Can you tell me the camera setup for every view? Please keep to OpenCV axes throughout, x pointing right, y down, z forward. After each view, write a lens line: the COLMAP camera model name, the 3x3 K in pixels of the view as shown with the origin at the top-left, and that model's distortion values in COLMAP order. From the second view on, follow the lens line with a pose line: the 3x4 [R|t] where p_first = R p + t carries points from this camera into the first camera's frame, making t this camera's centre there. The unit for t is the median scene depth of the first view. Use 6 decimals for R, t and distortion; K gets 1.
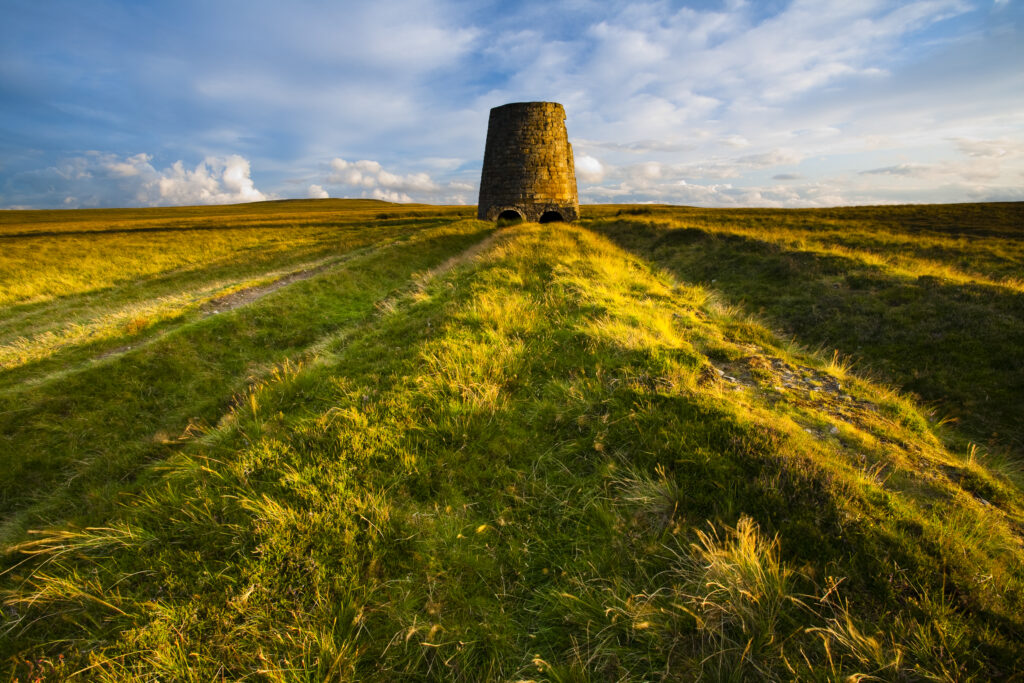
lens RADIAL K [[503.7, 0, 514.4], [0, 503.7, 339.6], [0, 0, 1]] dist [-0.080171, 0.042220]
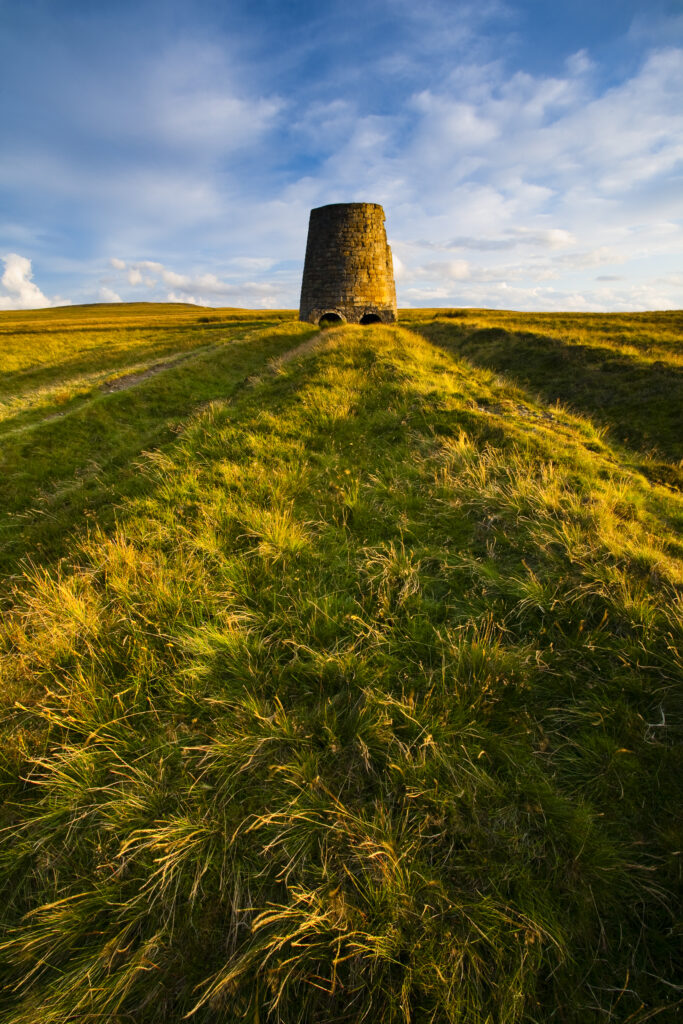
lens RADIAL K [[503.7, 0, 341.5], [0, 503.7, 512.0], [0, 0, 1]] dist [-0.080171, 0.042220]
pose [[0.999811, -0.006260, 0.018423, -0.018866], [0.003922, 0.992238, 0.124290, 0.049809], [-0.019058, -0.124194, 0.992075, -0.164786]]
